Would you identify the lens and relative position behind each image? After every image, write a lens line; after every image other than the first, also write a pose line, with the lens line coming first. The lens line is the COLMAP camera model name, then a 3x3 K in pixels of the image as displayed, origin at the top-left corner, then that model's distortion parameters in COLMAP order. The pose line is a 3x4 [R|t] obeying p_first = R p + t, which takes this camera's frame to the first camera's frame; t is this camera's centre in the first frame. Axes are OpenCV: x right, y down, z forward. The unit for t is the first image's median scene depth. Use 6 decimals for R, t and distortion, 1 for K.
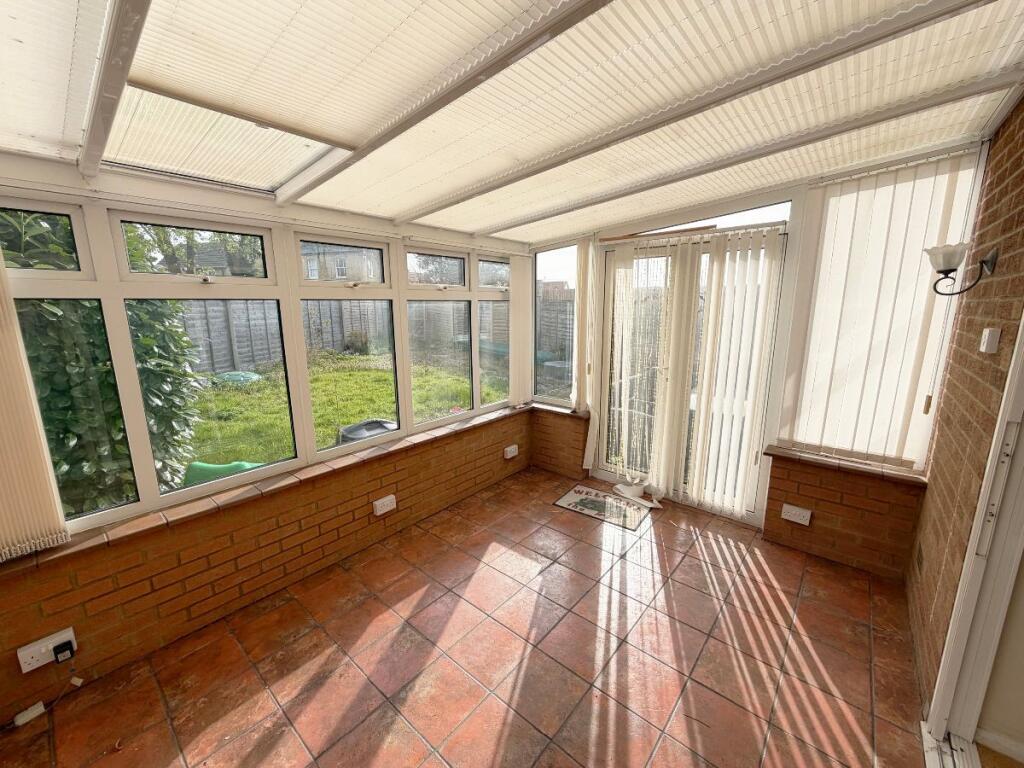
lens RADIAL K [[406.2, 0, 512.0], [0, 406.2, 384.0], [0, 0, 1]] dist [-0.001161, -0.000091]
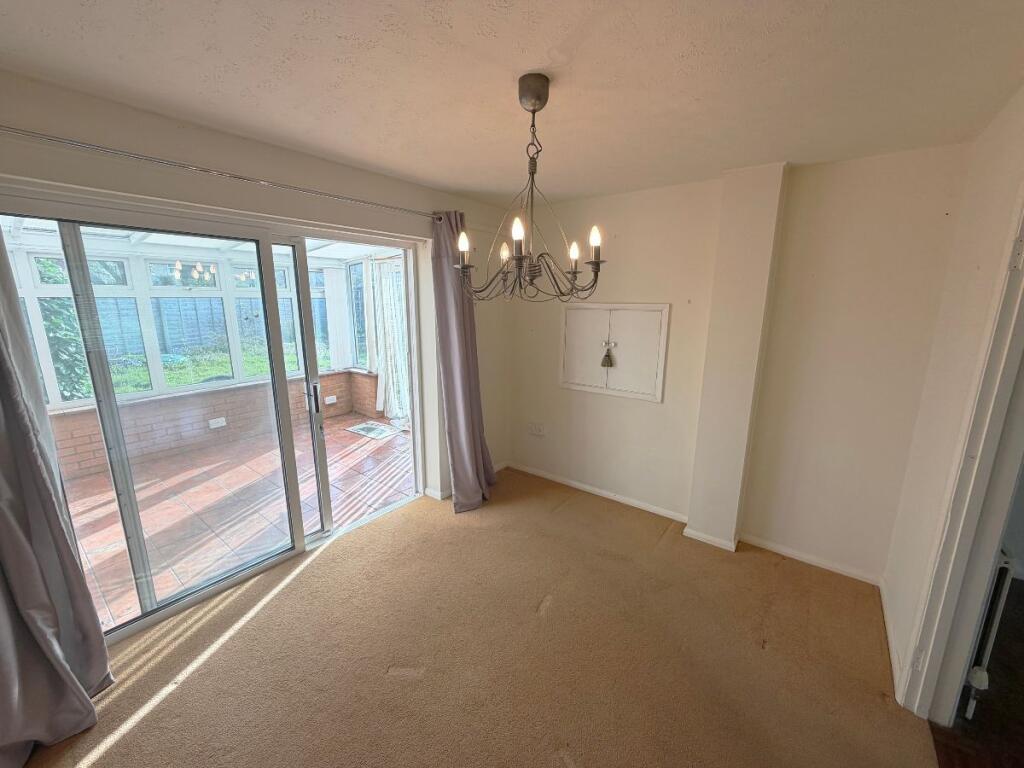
lens RADIAL K [[409.4, 0, 507.2], [0, 409.4, 382.8], [0, 0, 1]] dist [0.013817, -0.000278]
pose [[0.999430, -0.001637, 0.033731, 0.656151], [0.001200, 0.999915, 0.012971, 0.094021], [-0.033750, -0.012924, 0.999347, -0.575899]]
